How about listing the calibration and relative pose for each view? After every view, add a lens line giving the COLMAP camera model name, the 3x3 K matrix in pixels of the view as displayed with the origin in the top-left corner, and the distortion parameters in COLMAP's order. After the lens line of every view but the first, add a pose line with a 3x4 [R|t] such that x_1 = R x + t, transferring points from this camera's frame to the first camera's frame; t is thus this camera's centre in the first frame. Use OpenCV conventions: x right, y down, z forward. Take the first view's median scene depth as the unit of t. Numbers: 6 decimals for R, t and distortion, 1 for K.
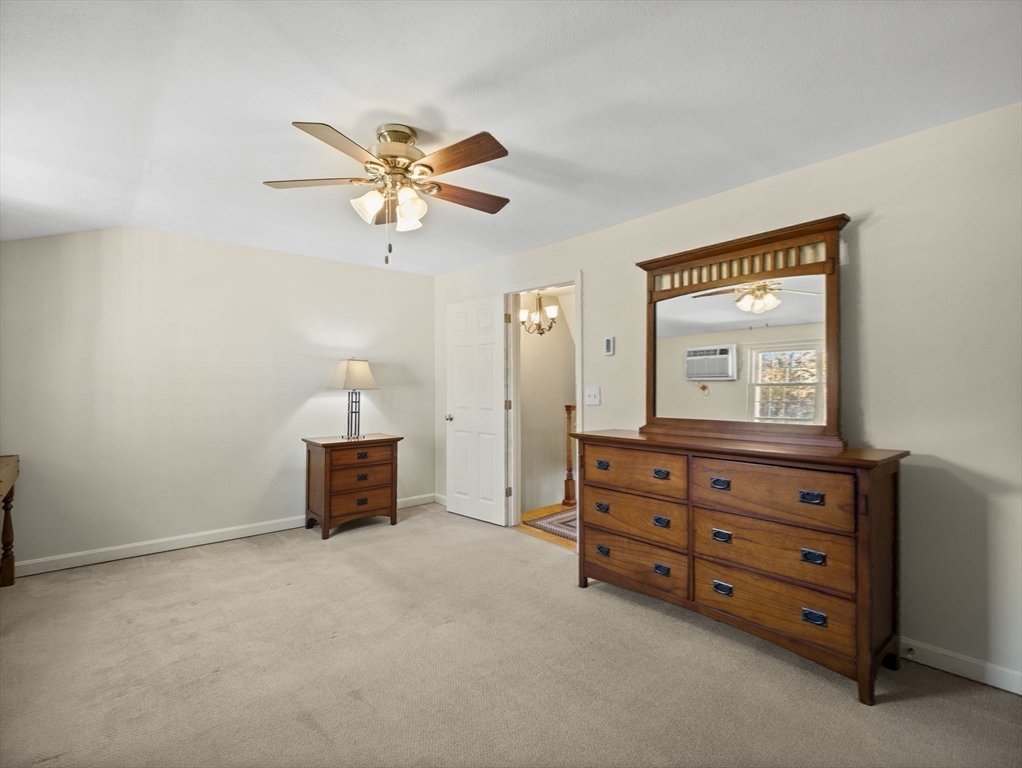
lens RADIAL K [[502.8, 0, 507.9], [0, 502.8, 384.0], [0, 0, 1]] dist [-0.003524, -0.001335]
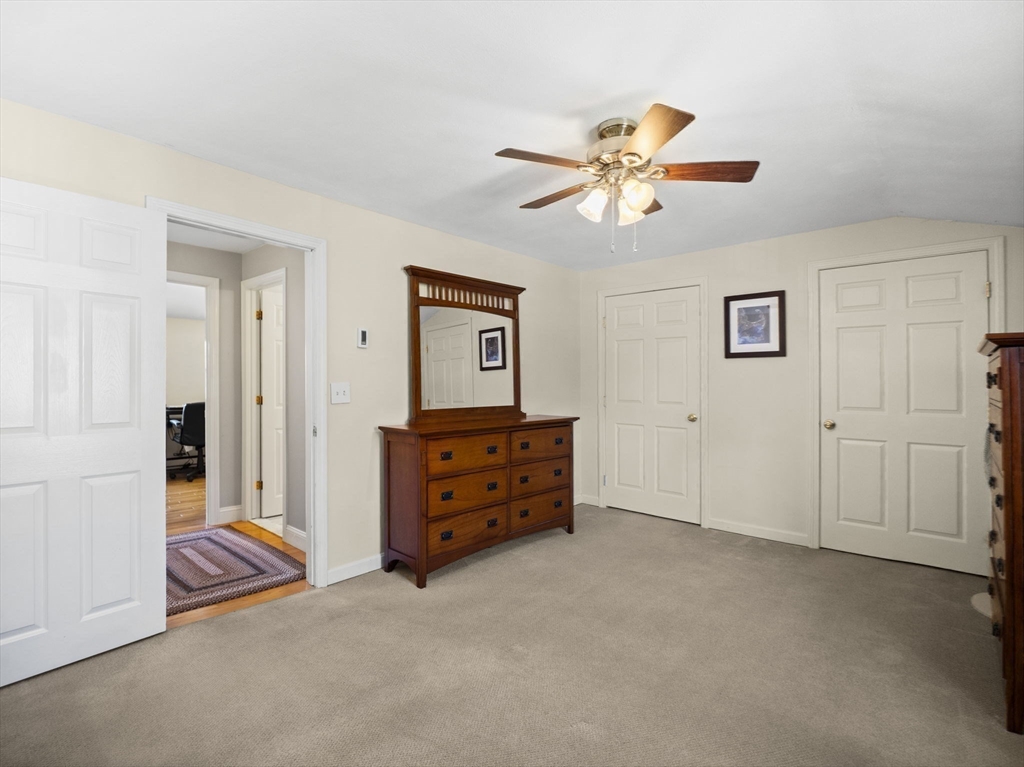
lens RADIAL K [[503.8, 0, 508.9], [0, 503.8, 383.5], [0, 0, 1]] dist [-0.003524, -0.001335]
pose [[-0.134556, 0.003116, 0.990901, -0.988093], [-0.005393, 0.999978, -0.003877, 0.013274], [-0.990891, -0.005865, -0.134536, 1.130468]]
